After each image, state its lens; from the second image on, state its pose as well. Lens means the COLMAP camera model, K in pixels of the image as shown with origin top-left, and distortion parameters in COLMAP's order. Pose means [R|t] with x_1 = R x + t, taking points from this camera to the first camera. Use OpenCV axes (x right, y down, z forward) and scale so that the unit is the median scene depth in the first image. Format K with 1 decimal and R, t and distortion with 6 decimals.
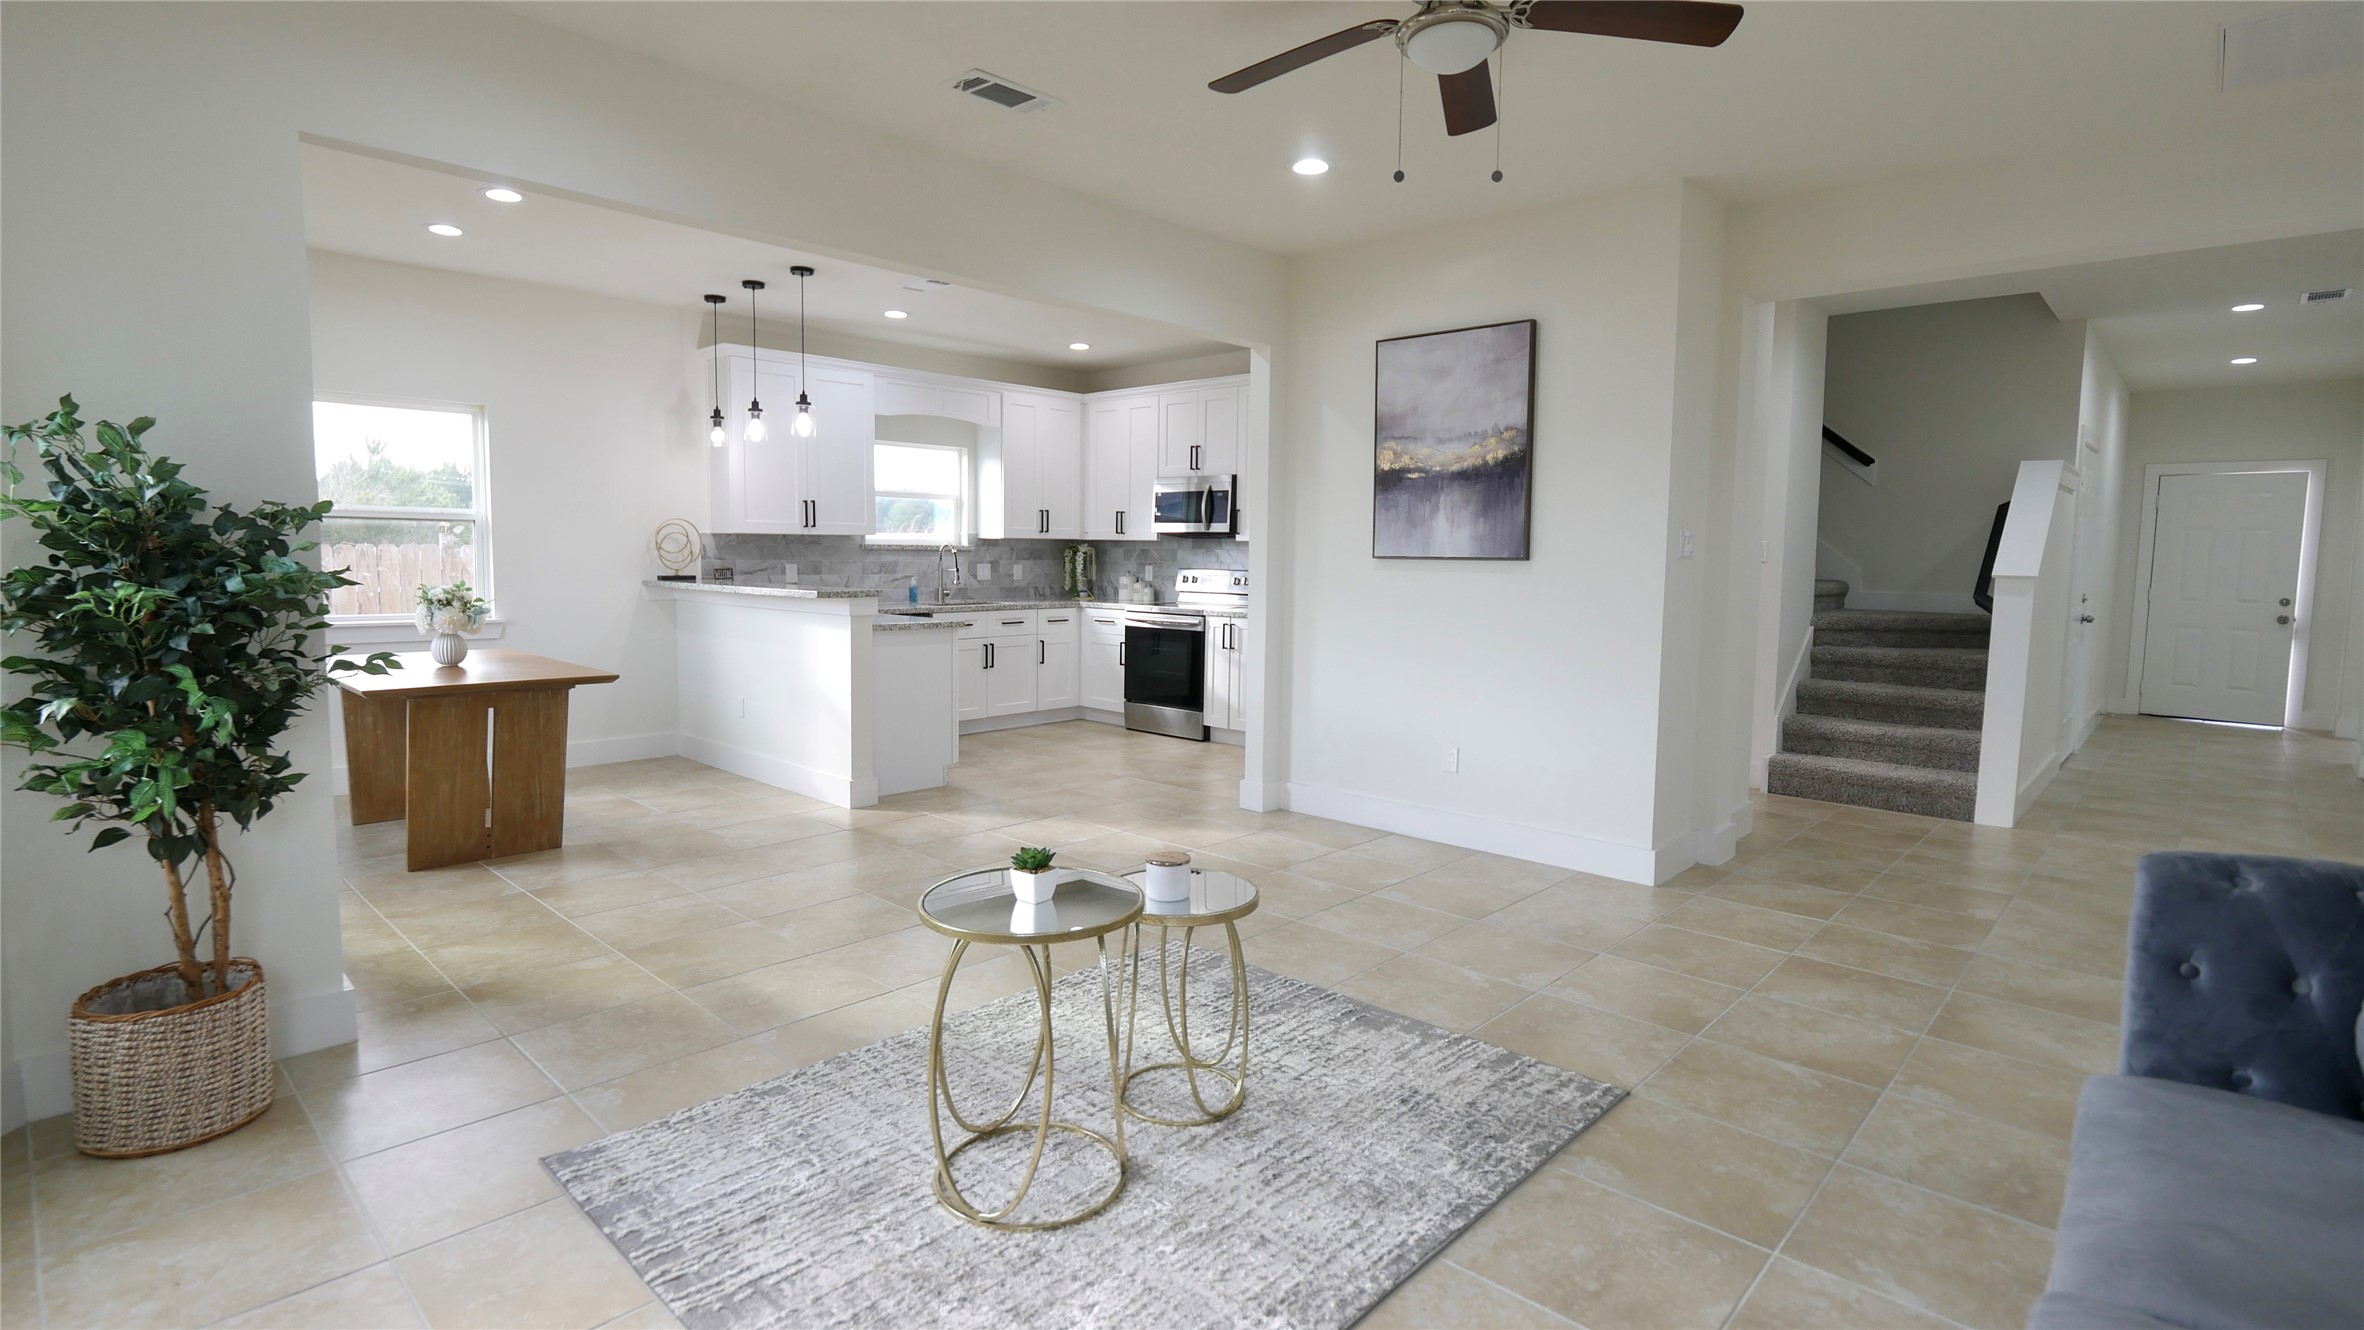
lens RADIAL K [[1133.8, 0, 1177.9], [0, 1133.8, 660.8], [0, 0, 1]] dist [-0.011225, 0.000909]
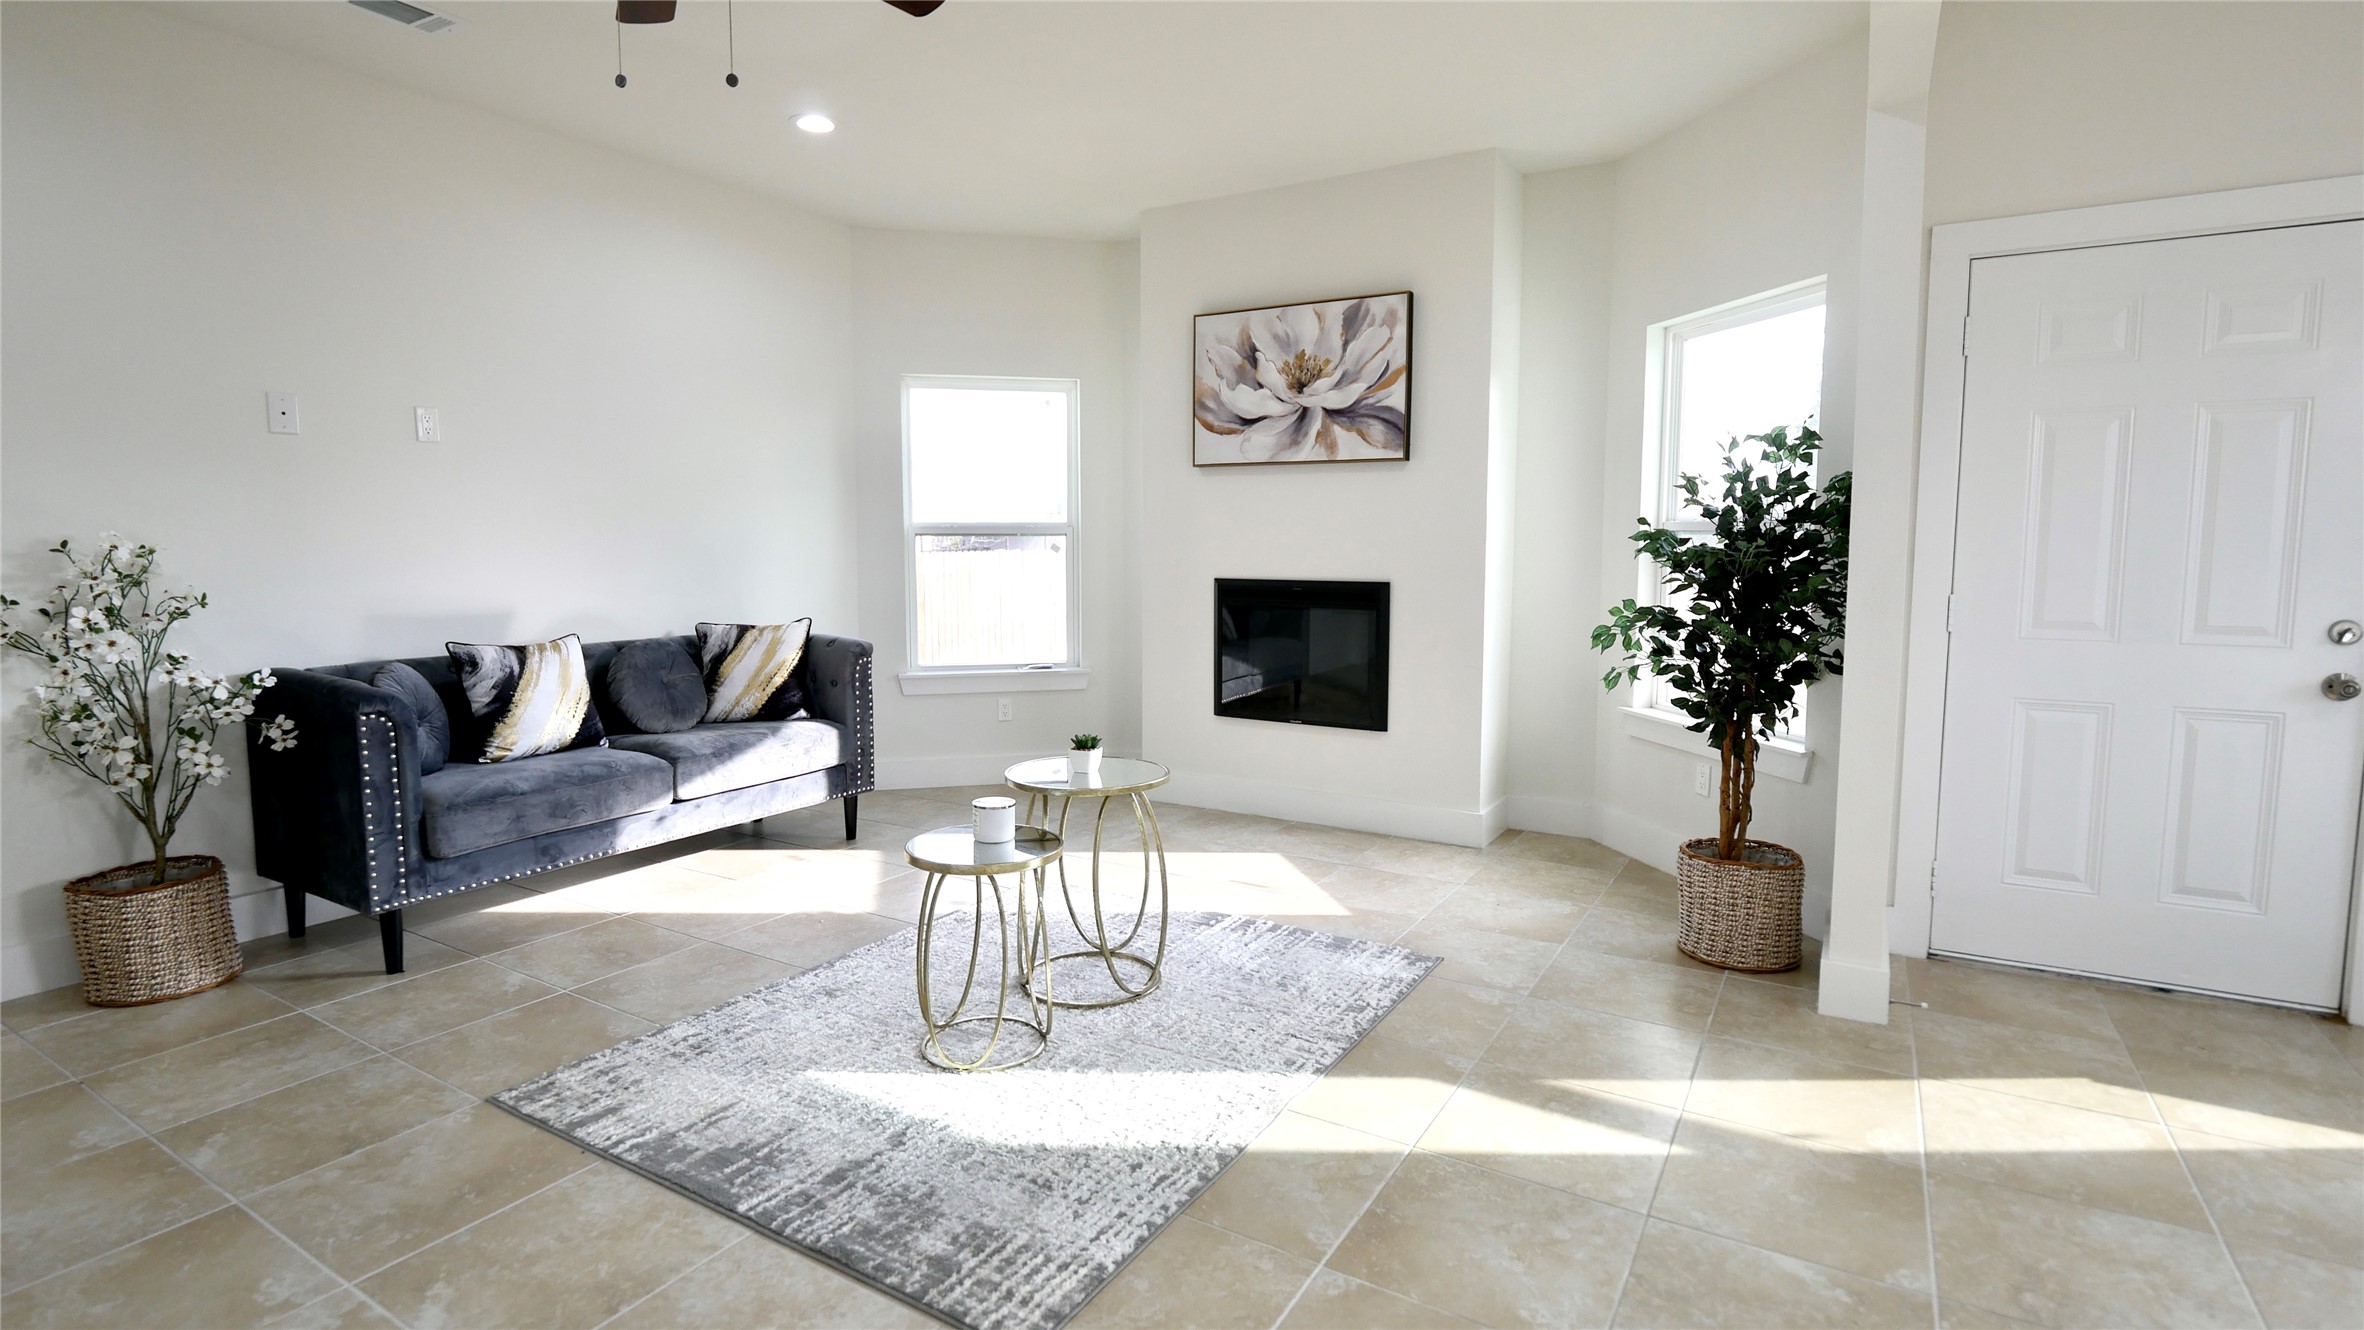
lens RADIAL K [[1133.8, 0, 1182.5], [0, 1133.8, 656.6], [0, 0, 1]] dist [-0.011225, 0.000909]
pose [[-0.977759, 0.013534, -0.209294, 0.012671], [-0.027552, 0.980979, 0.192149, -0.065828], [0.207914, 0.193642, -0.958788, 0.778236]]
